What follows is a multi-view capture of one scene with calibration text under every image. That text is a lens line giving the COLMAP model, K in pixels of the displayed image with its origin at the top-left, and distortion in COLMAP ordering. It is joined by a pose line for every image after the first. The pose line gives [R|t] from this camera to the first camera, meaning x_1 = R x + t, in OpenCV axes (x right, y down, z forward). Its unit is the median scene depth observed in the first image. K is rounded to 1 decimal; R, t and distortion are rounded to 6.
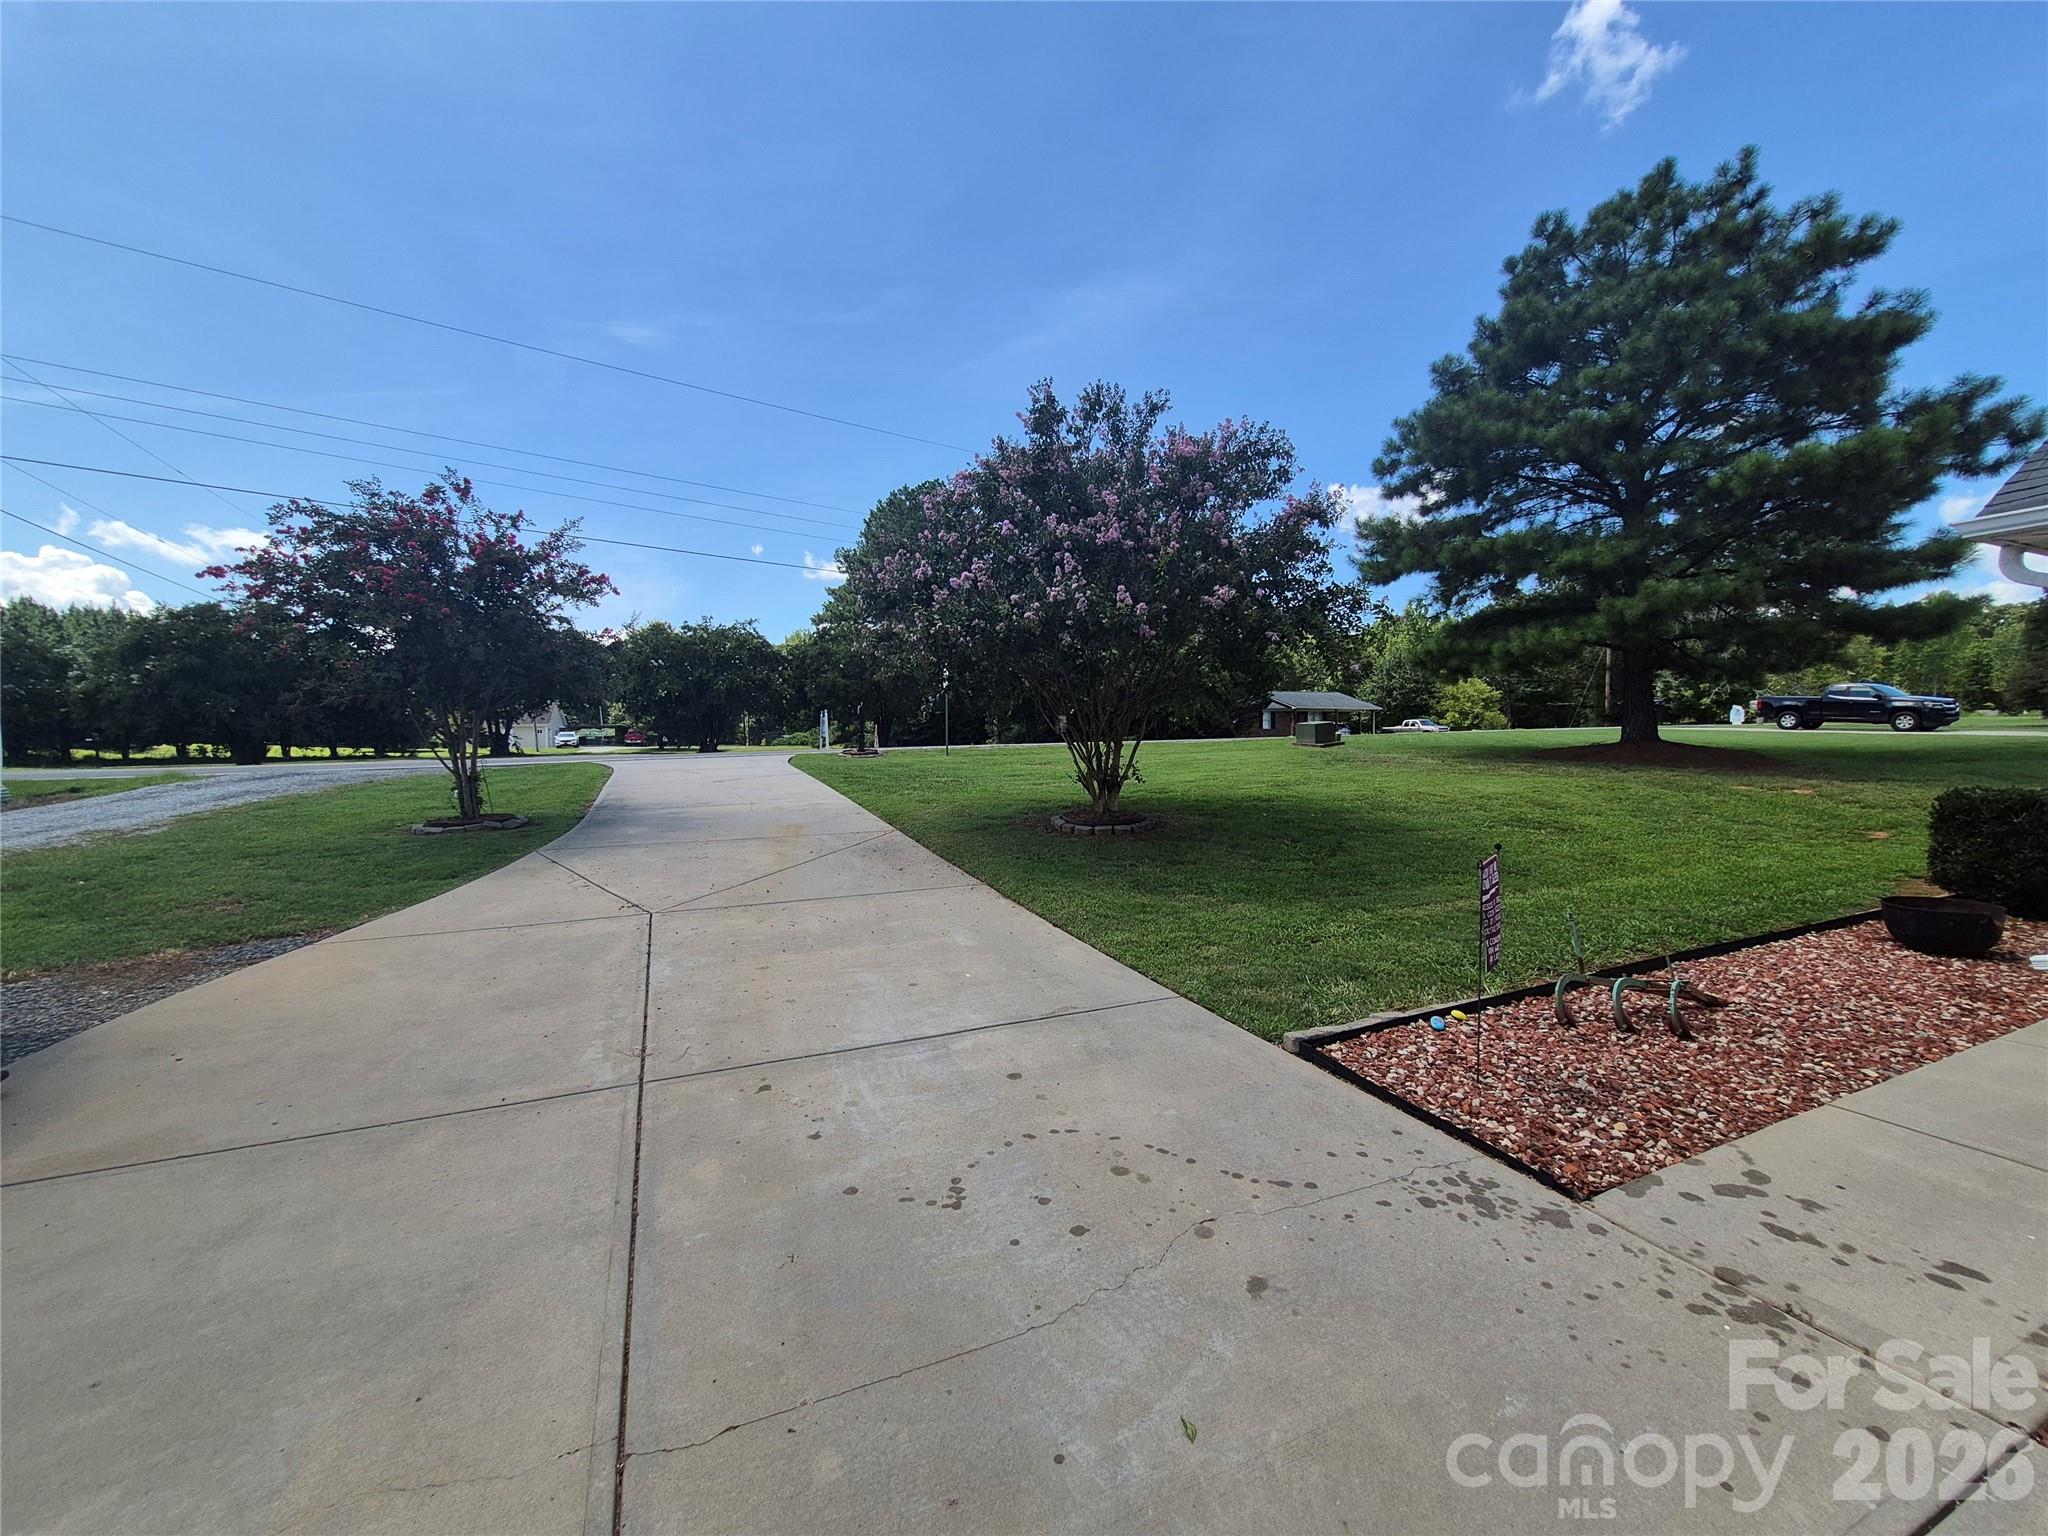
lens RADIAL K [[816.4, 0, 1017.6], [0, 816.4, 770.2], [0, 0, 1]] dist [-0.010873, -0.000555]
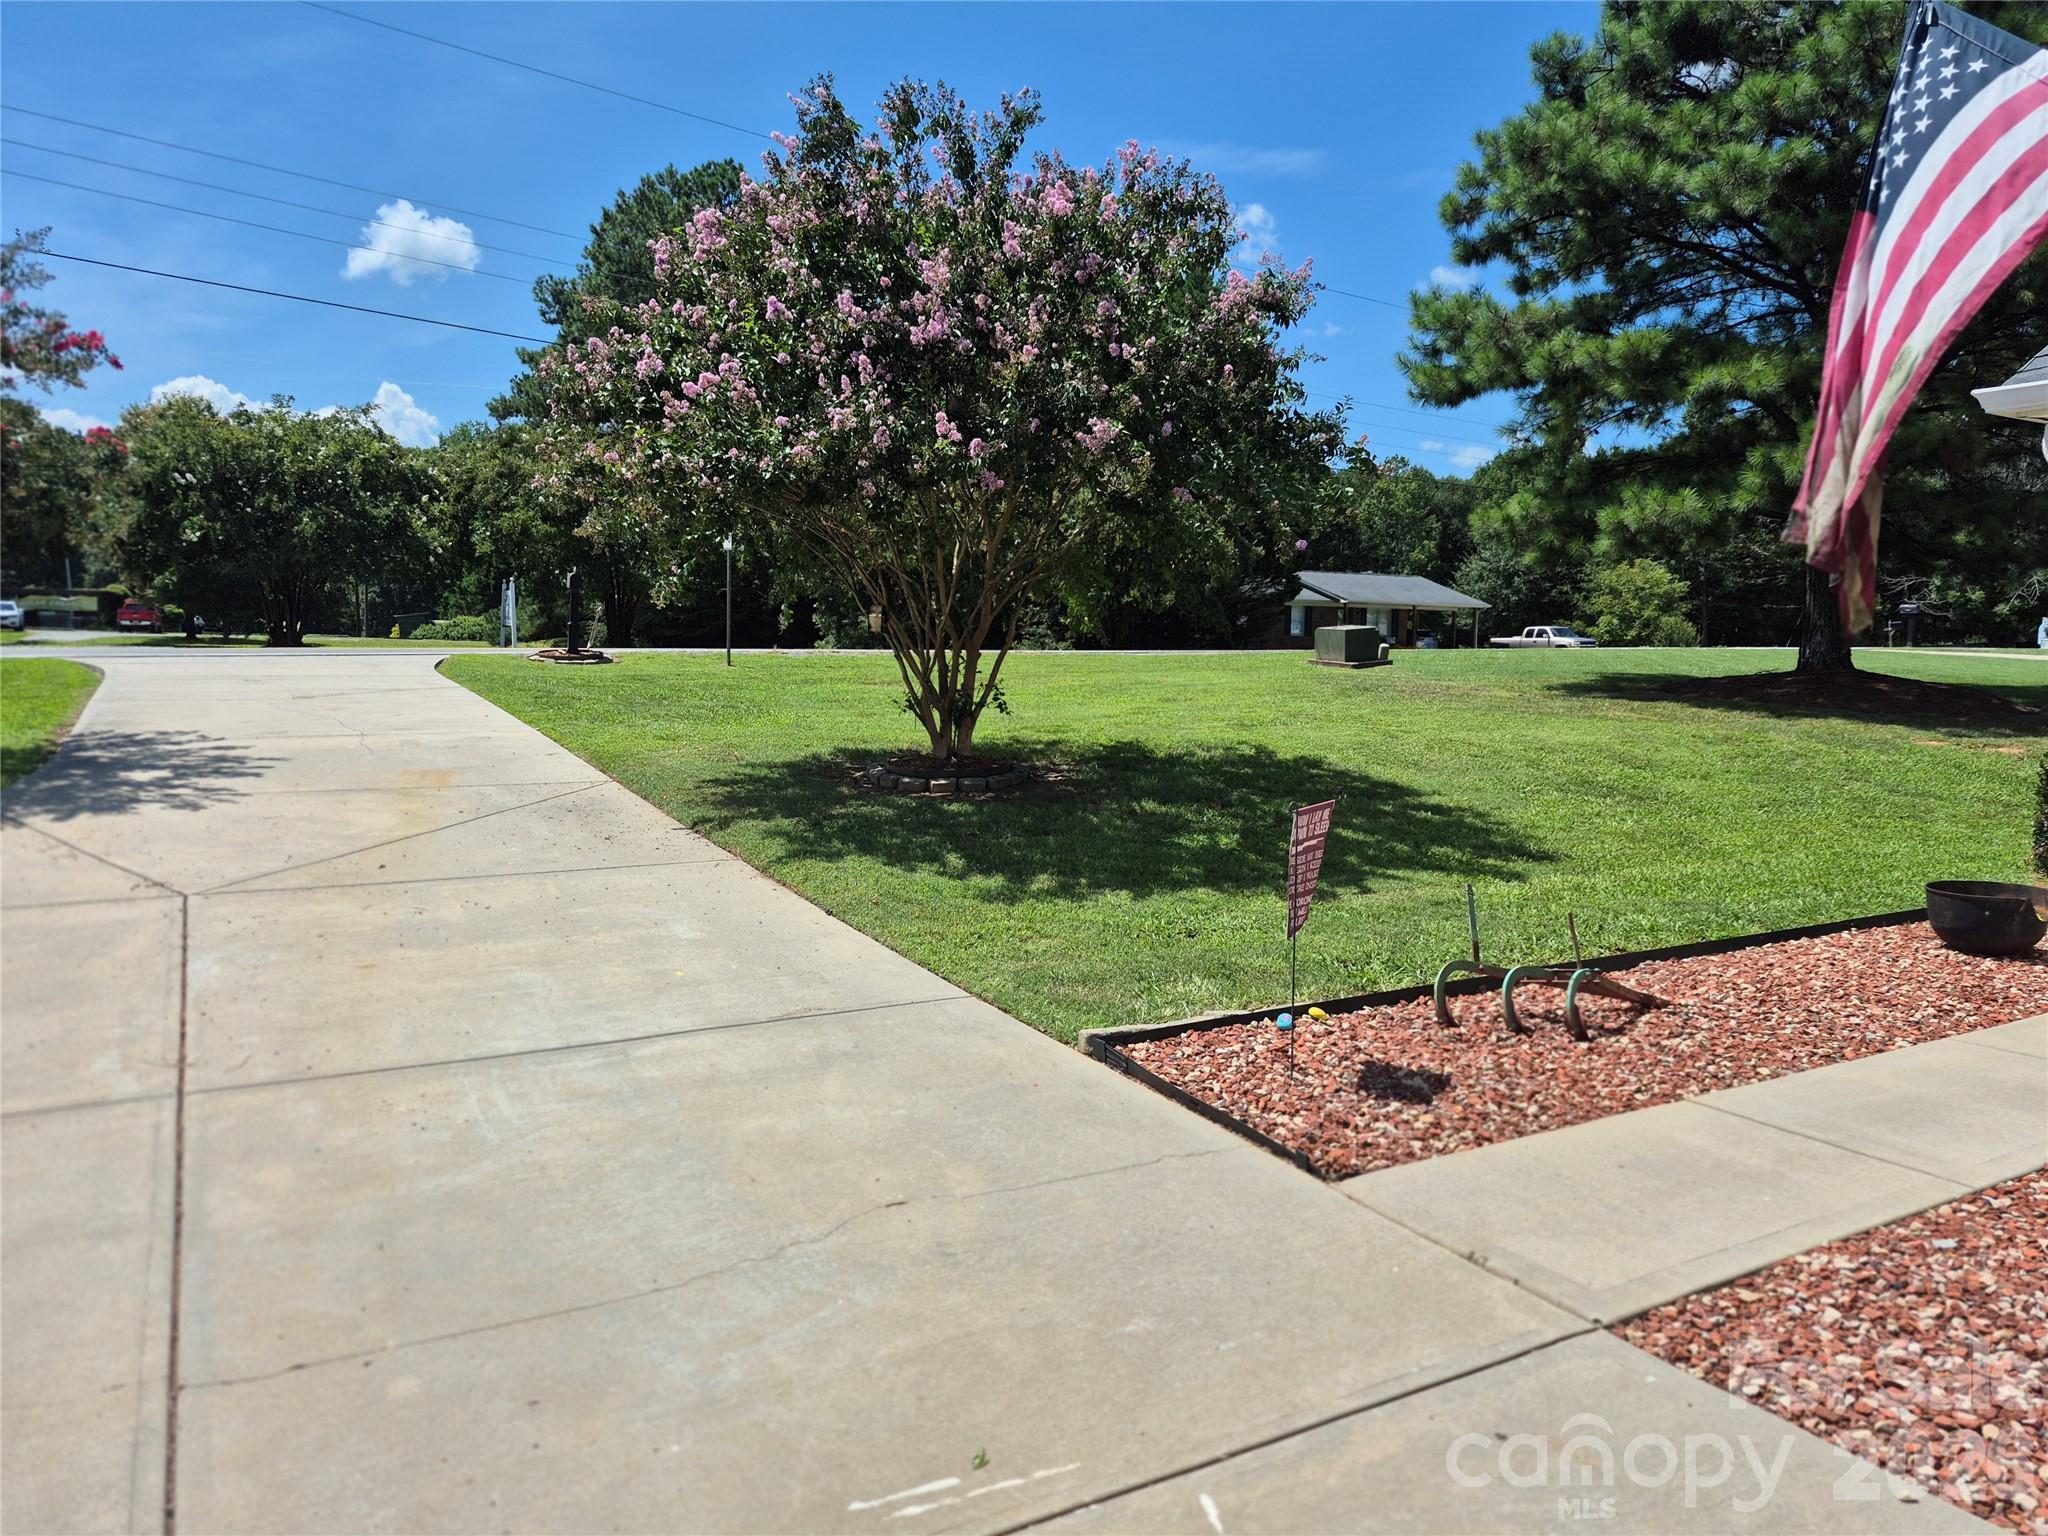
lens RADIAL K [[1509.2, 0, 1100.0], [0, 1509.2, 776.9], [0, 0, 1]] dist [0.051388, -0.076224]
pose [[0.991729, 0.018201, 0.127054, 0.085353], [-0.024445, 0.998560, 0.047756, 0.007985], [-0.126002, -0.050467, 0.990745, -0.213421]]
